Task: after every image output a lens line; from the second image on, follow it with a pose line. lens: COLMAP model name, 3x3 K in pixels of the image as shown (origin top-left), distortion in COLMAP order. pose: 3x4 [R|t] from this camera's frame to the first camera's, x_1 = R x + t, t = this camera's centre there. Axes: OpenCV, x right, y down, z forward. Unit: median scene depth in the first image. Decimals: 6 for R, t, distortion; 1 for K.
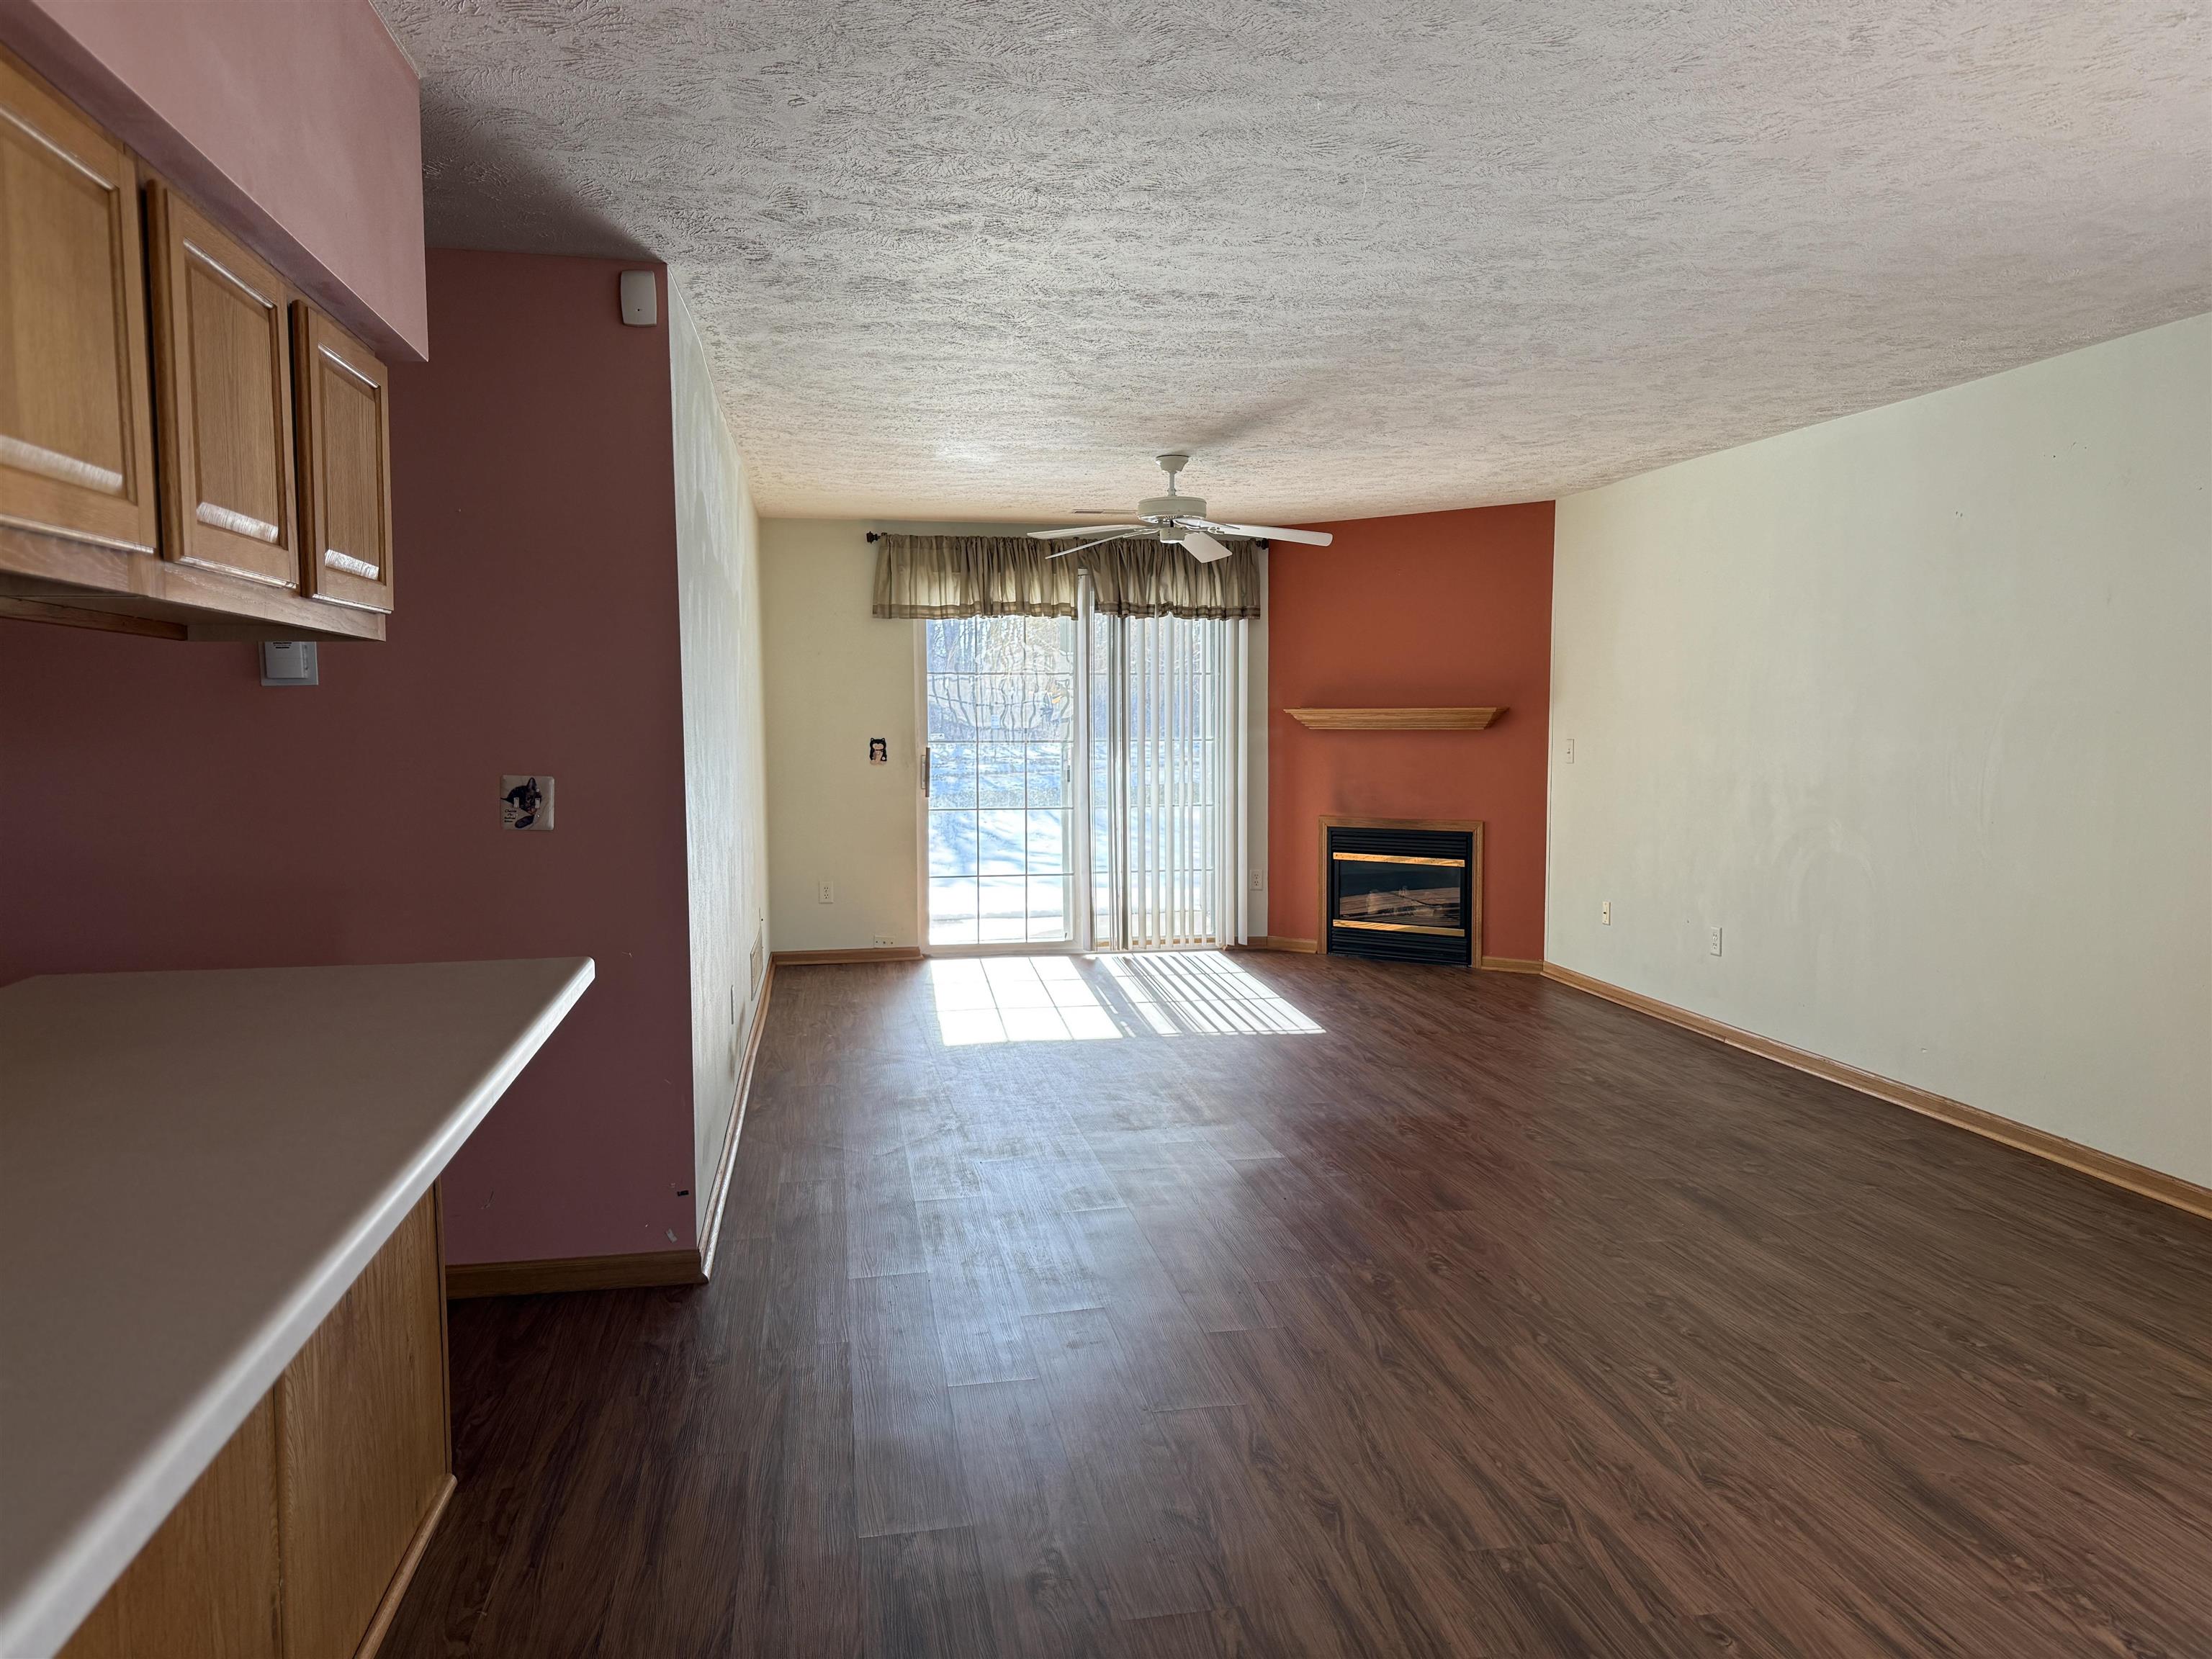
lens RADIAL K [[1536.2, 0, 1110.1], [0, 1536.2, 840.5], [0, 0, 1]] dist [0.153409, -0.245076]
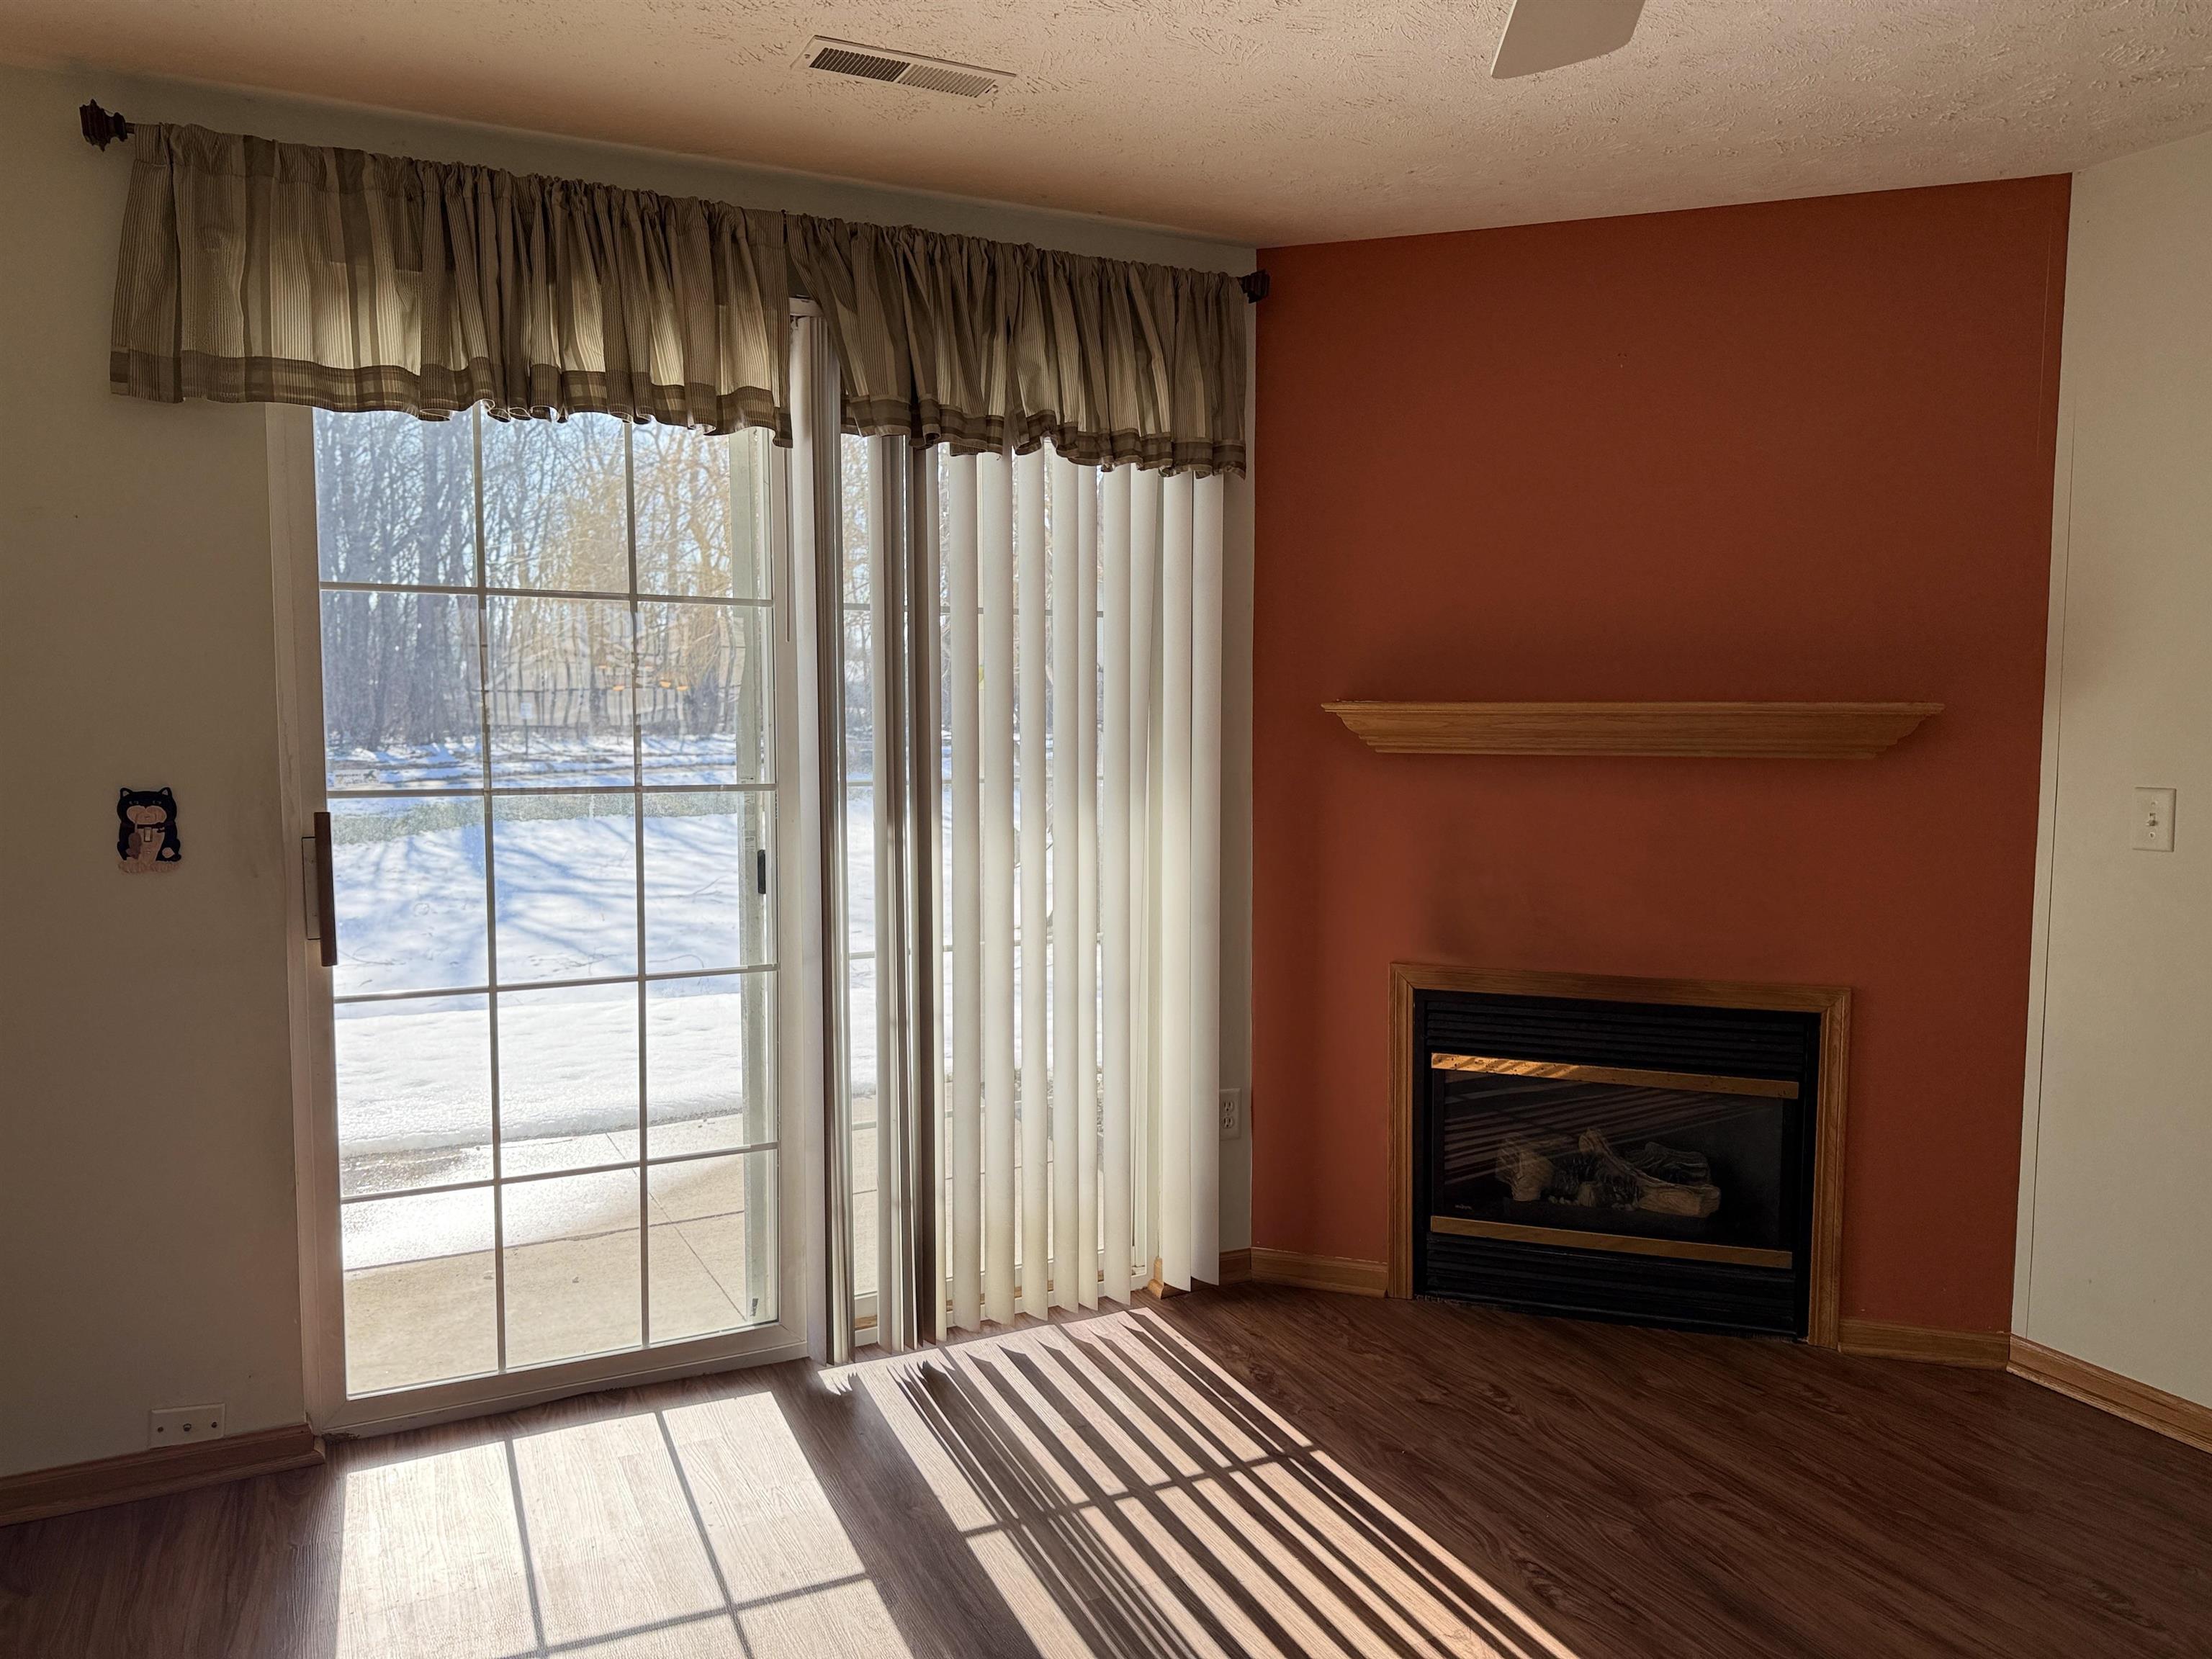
lens RADIAL K [[1547.9, 0, 1093.7], [0, 1547.9, 831.8], [0, 0, 1]] dist [0.144320, -0.208862]
pose [[0.964474, -0.017291, 0.263611, -0.050757], [0.016948, 0.999850, 0.003577, -0.055310], [-0.263634, 0.001017, 0.964622, 0.639394]]
